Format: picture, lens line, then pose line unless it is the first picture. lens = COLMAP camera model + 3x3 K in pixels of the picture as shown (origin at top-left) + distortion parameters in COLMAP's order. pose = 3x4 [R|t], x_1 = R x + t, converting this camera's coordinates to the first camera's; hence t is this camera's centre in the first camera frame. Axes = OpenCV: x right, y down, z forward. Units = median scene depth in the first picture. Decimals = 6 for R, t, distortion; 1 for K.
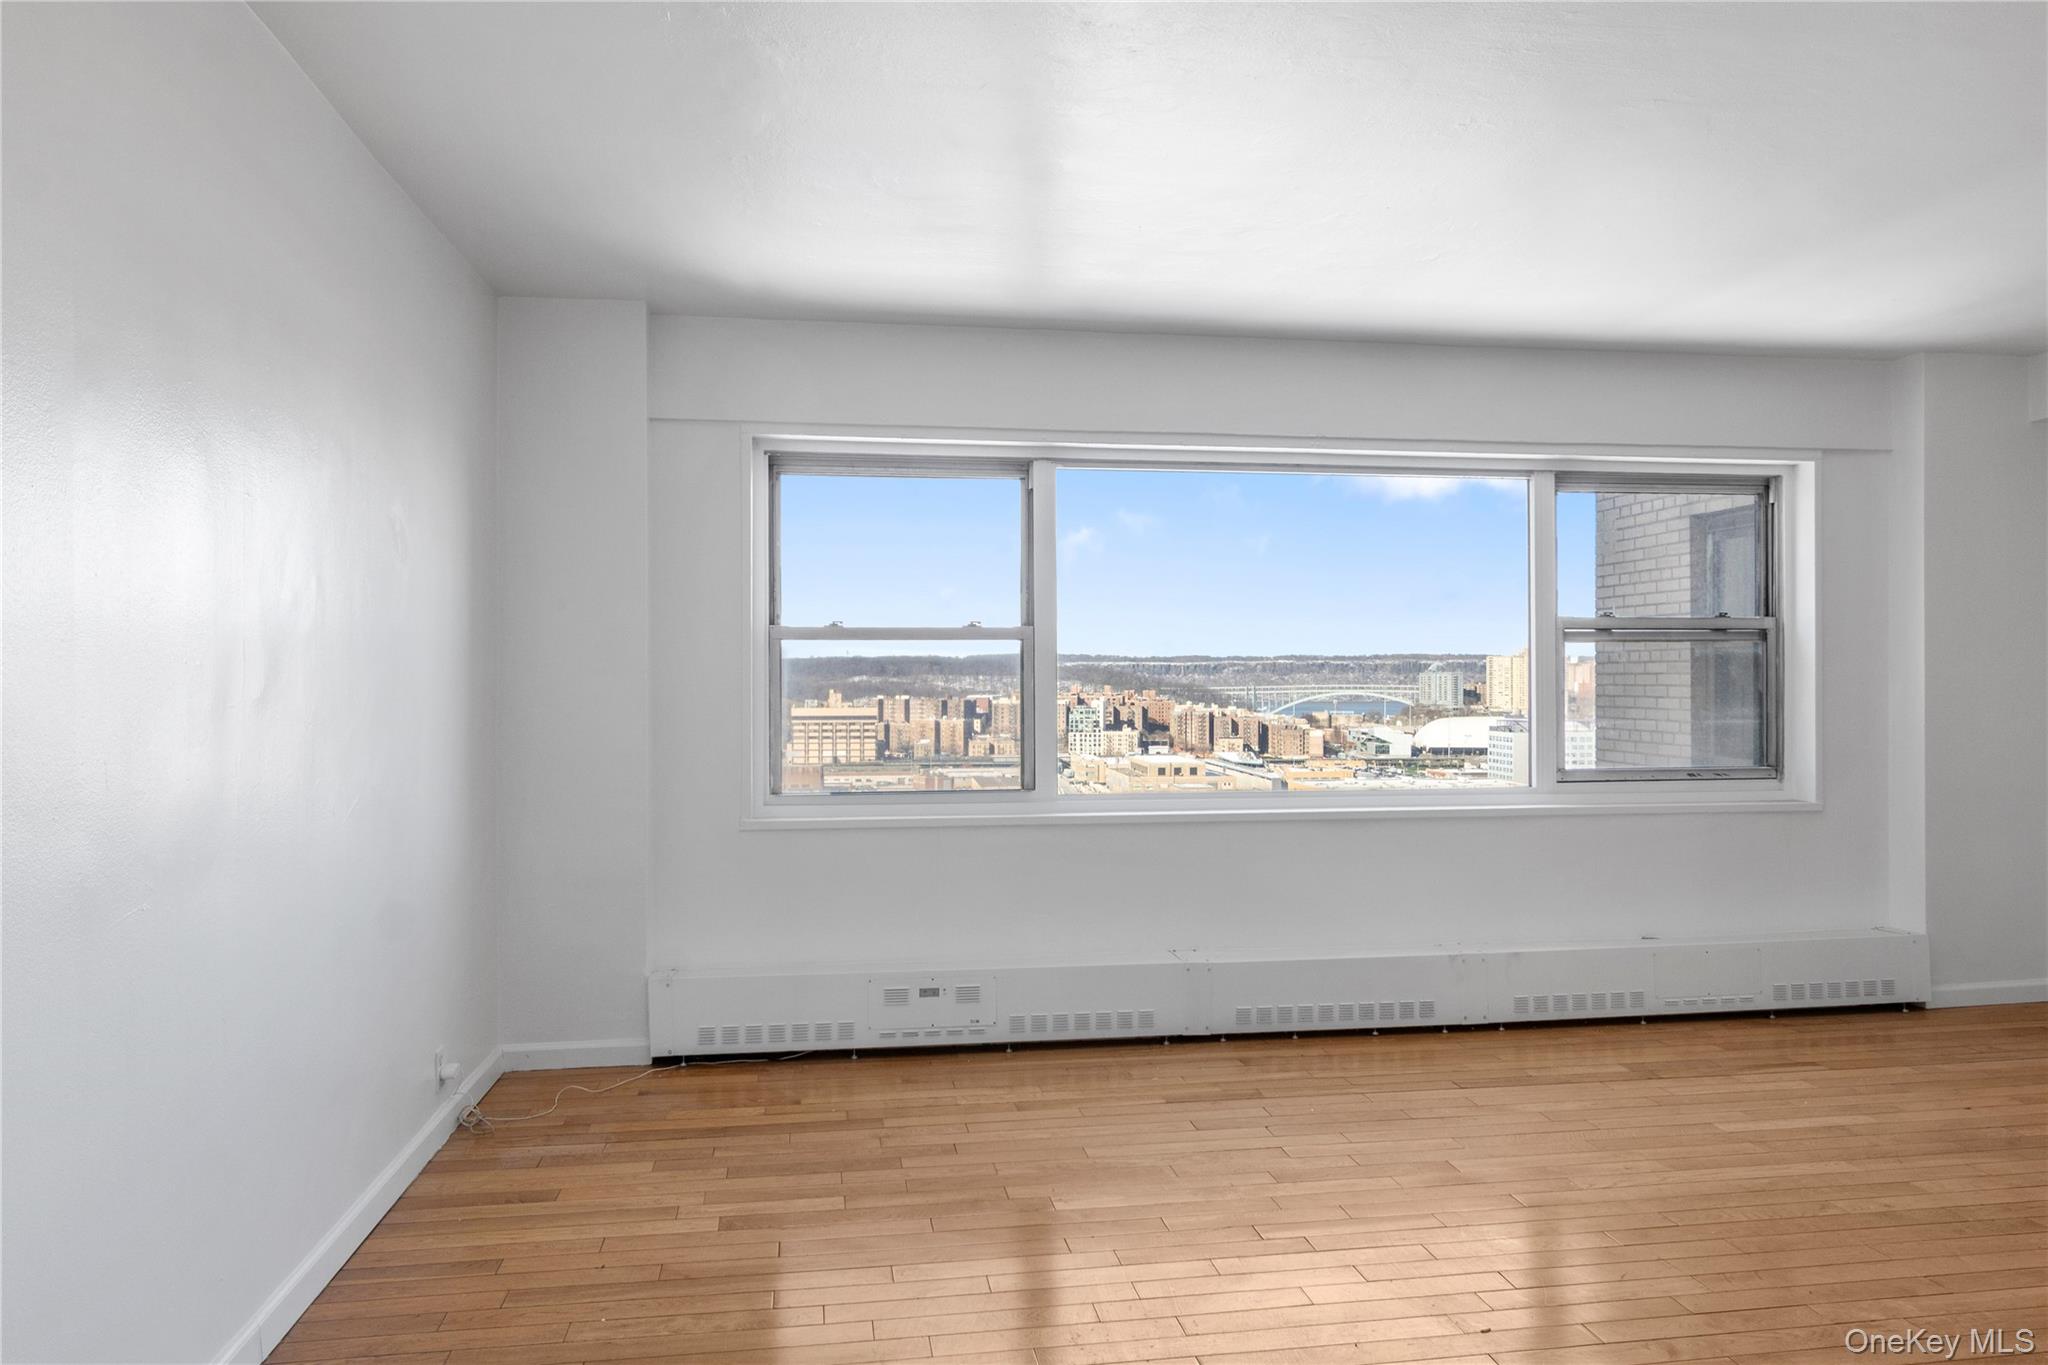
lens RADIAL K [[1302.6, 0, 1029.6], [0, 1302.6, 683.3], [0, 0, 1]] dist [-0.006085, 0.002705]
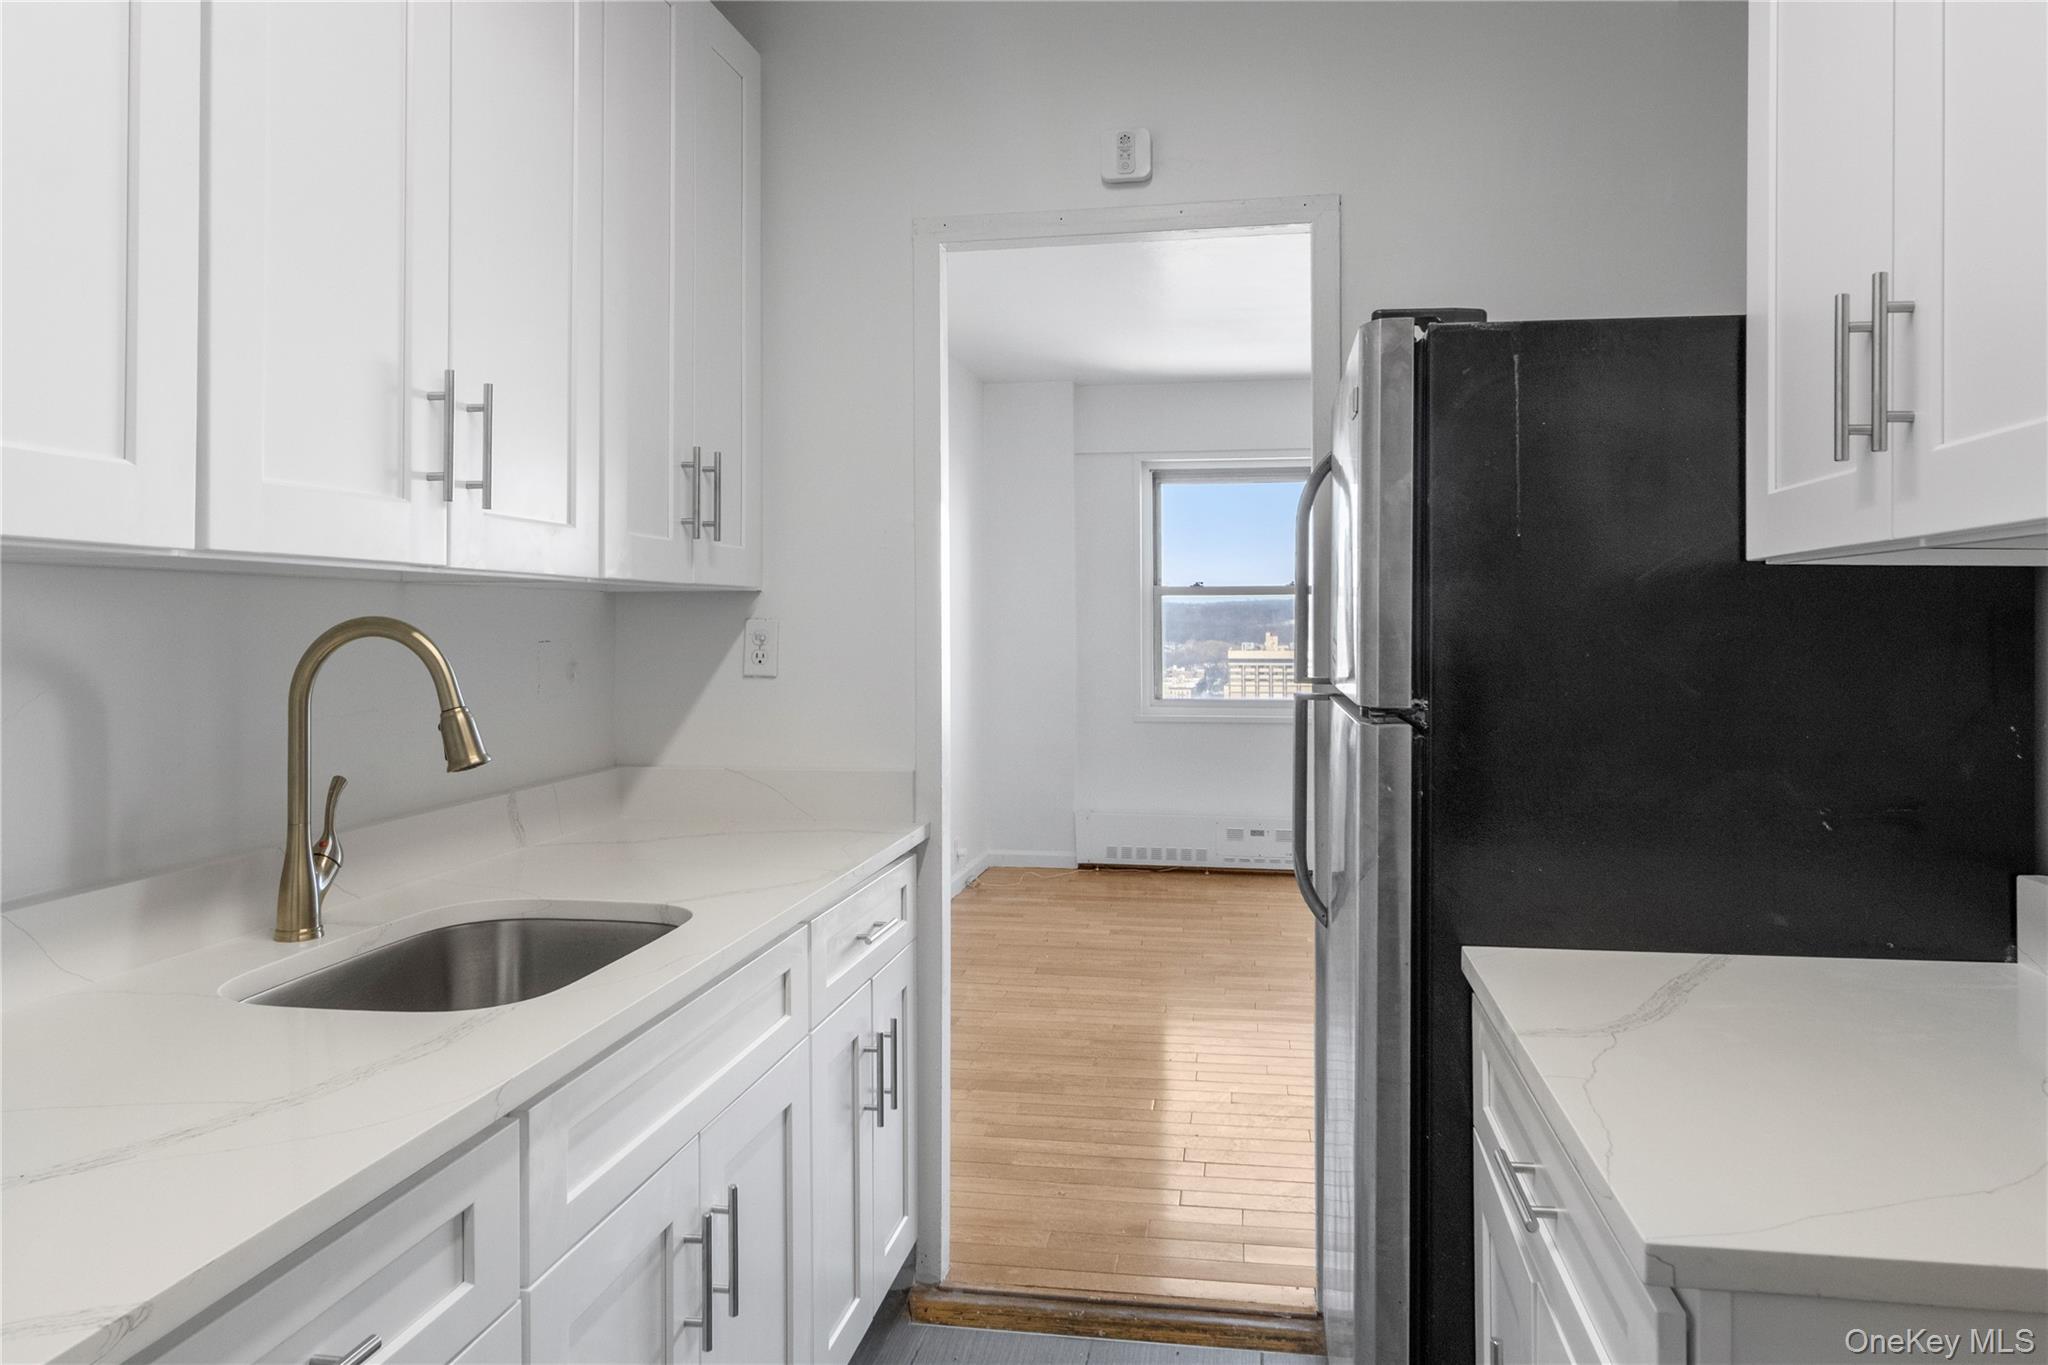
lens RADIAL K [[1302.6, 0, 1030.9], [0, 1302.6, 600.8], [0, 0, 1]] dist [-0.006085, 0.002705]
pose [[0.945295, -0.009869, -0.326067, 0.160714], [0.003474, 0.999790, -0.020188, 0.002439], [0.326198, 0.017951, 0.945131, -0.475957]]
